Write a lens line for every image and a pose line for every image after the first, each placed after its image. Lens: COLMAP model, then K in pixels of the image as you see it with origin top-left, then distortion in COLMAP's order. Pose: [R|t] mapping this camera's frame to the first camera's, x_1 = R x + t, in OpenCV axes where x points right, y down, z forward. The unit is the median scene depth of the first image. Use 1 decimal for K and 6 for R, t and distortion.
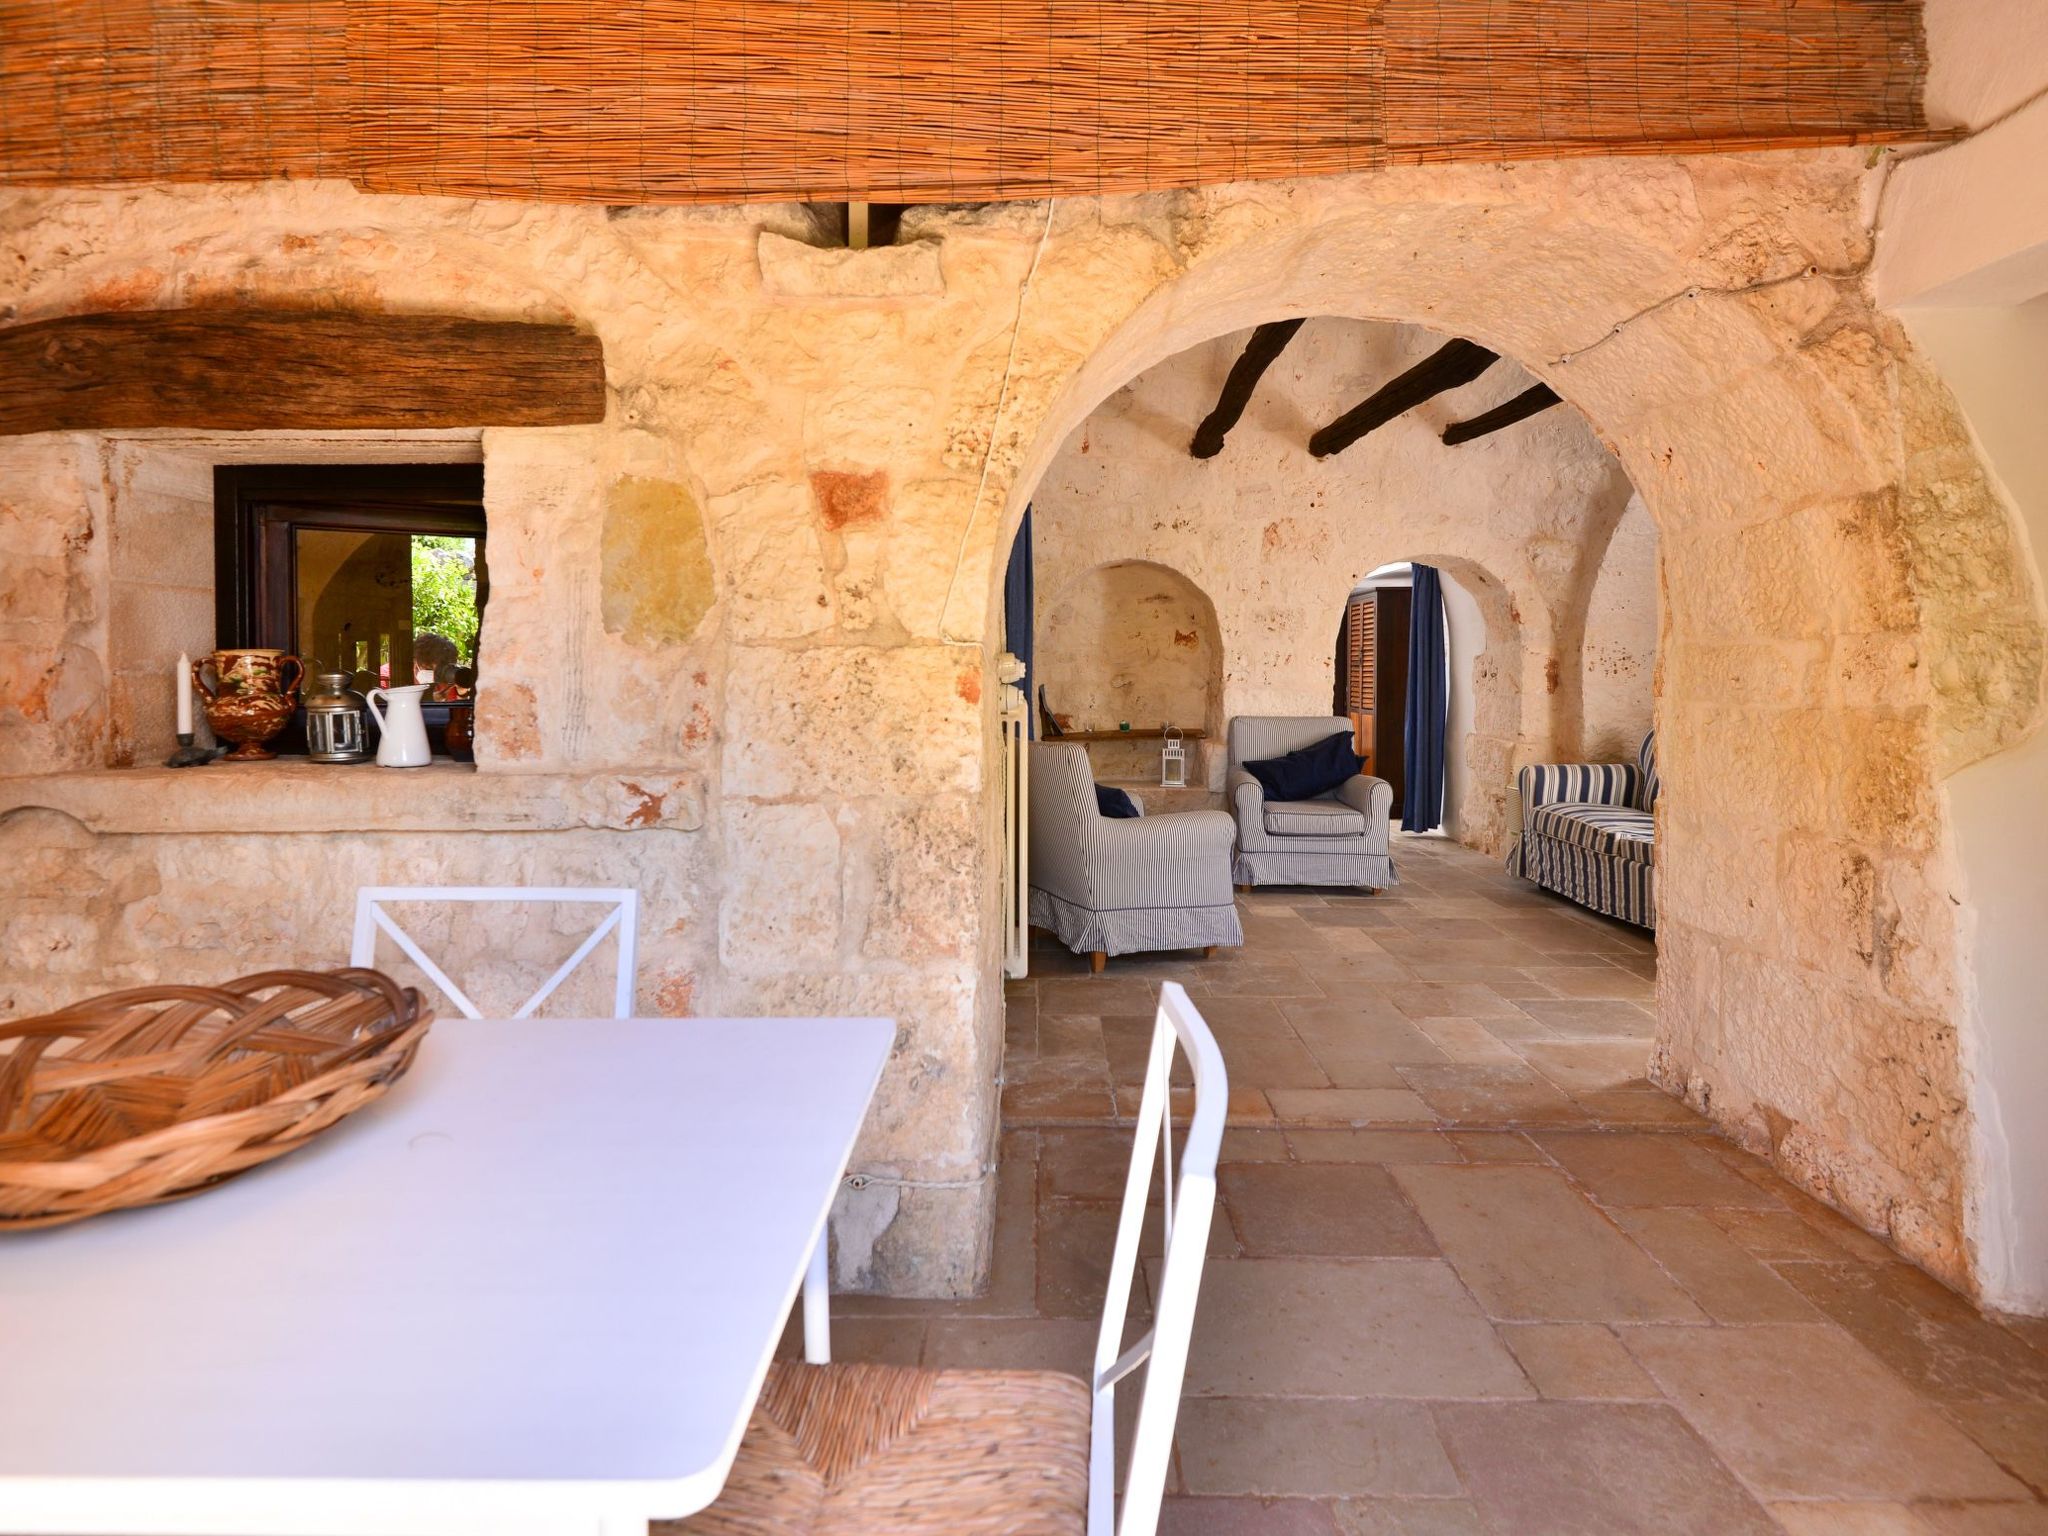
lens RADIAL K [[1377.2, 0, 1024.0], [0, 1377.2, 768.0], [0, 0, 1]] dist [0.166833, -0.141798]
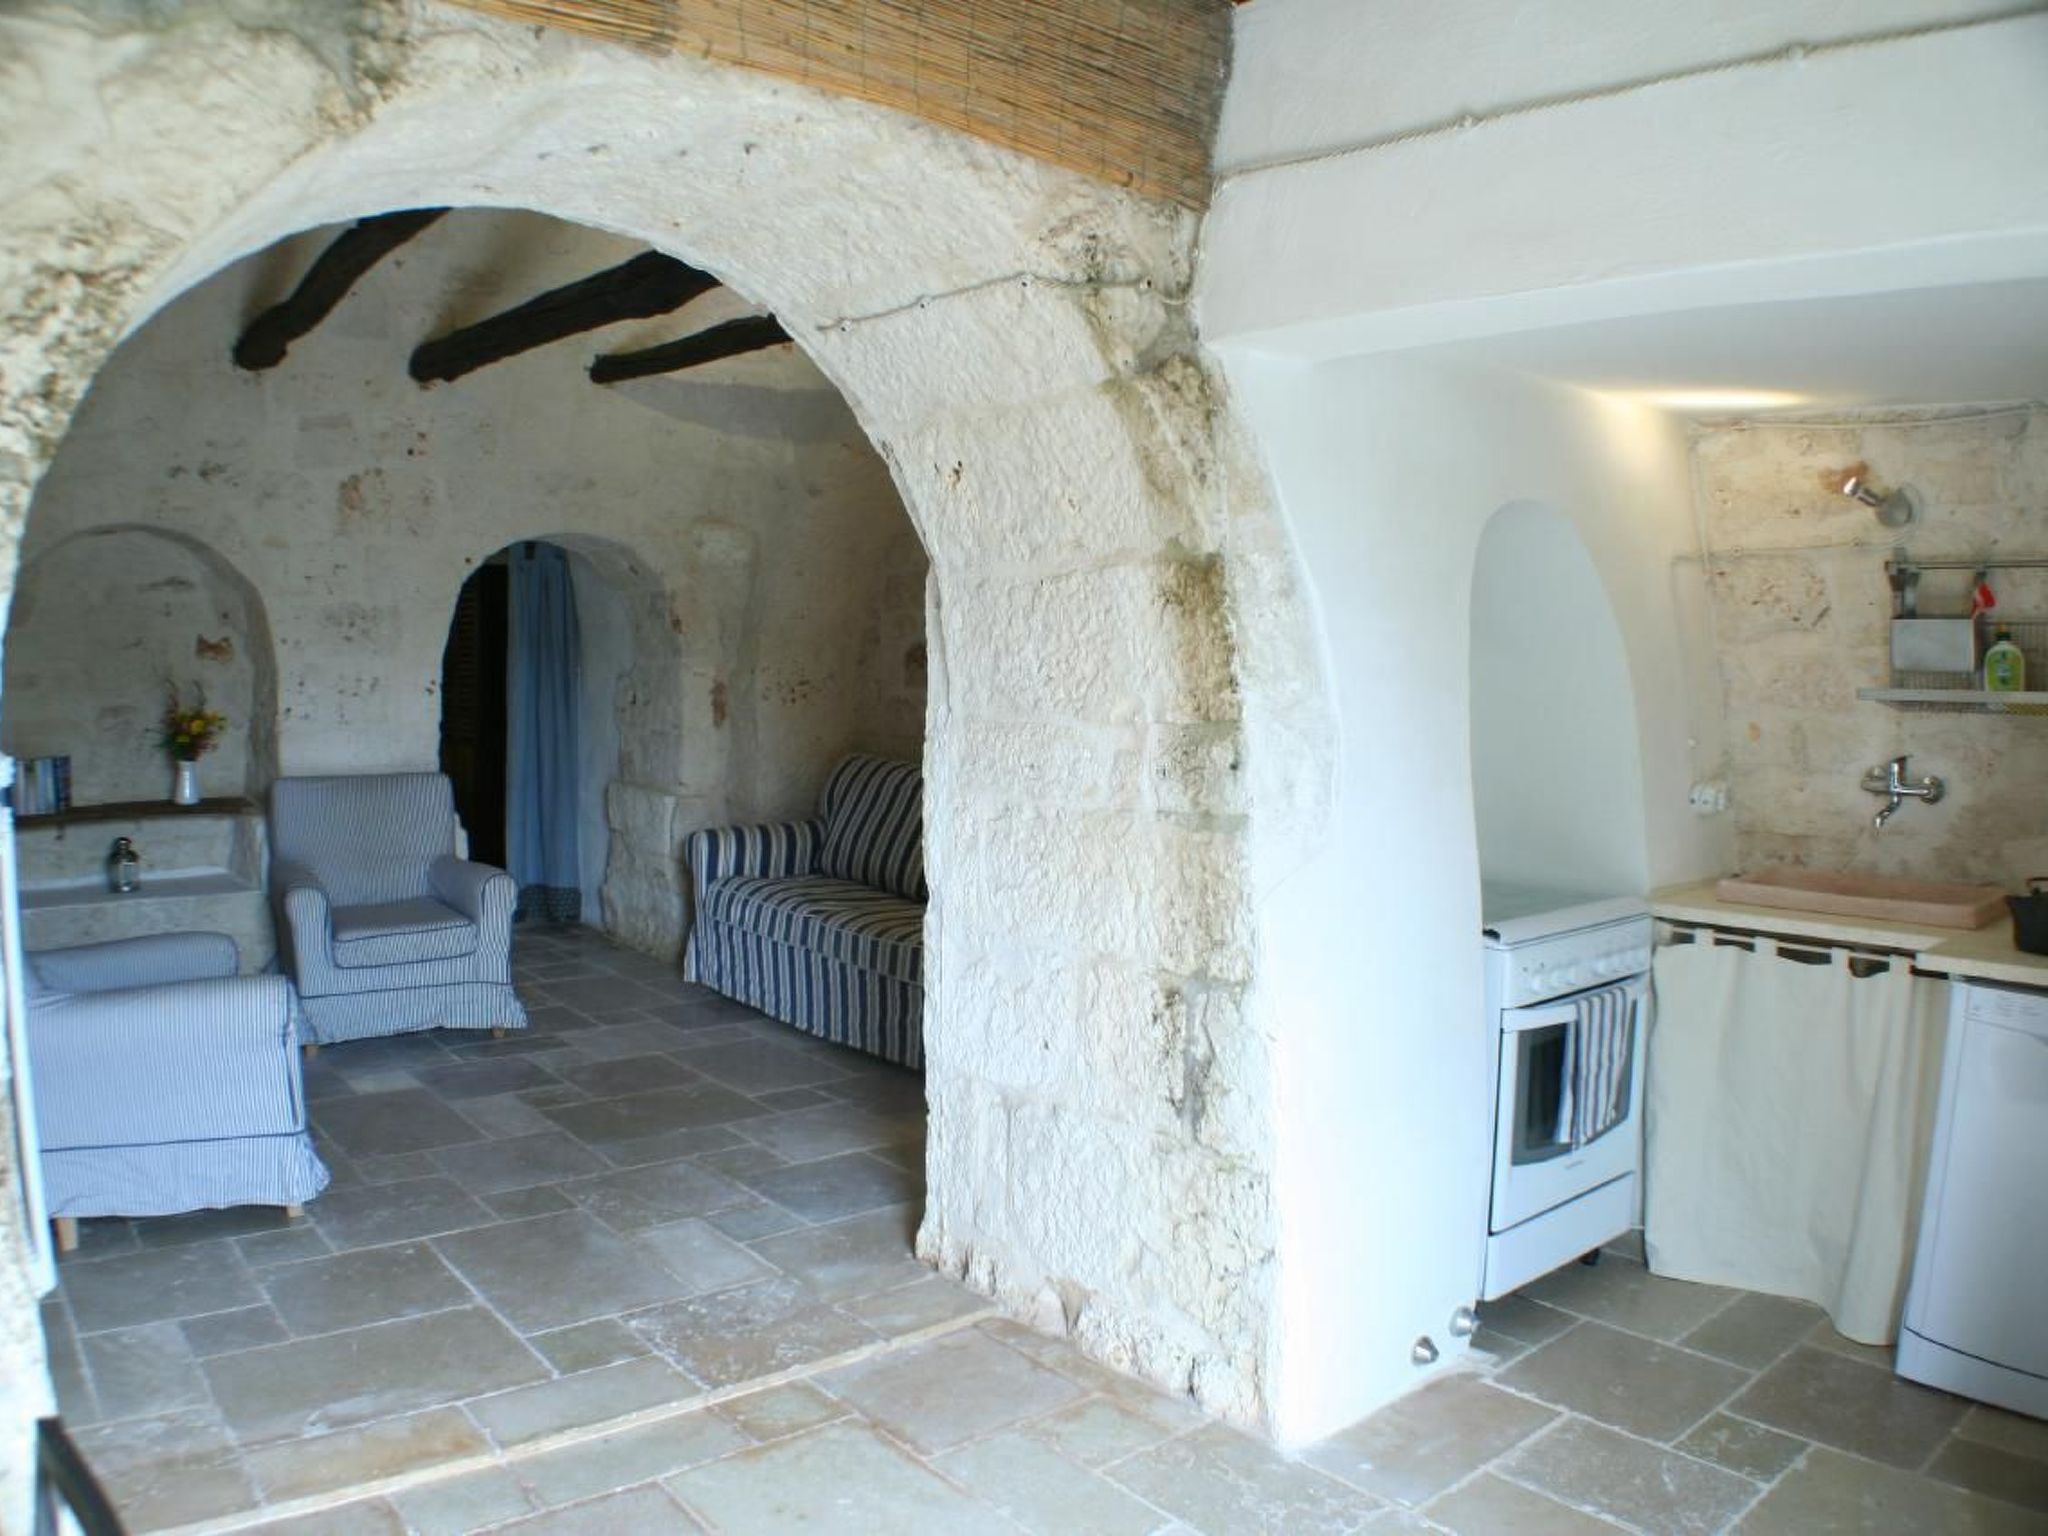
lens RADIAL K [[1642.1, 0, 1025.3], [0, 1642.1, 705.8], [0, 0, 1]] dist [-0.267410, 0.102704]
pose [[0.736752, -0.034101, 0.675303, -0.113717], [-0.000938, 0.998675, 0.051455, -0.149657], [-0.676162, -0.038543, 0.735744, 0.360205]]
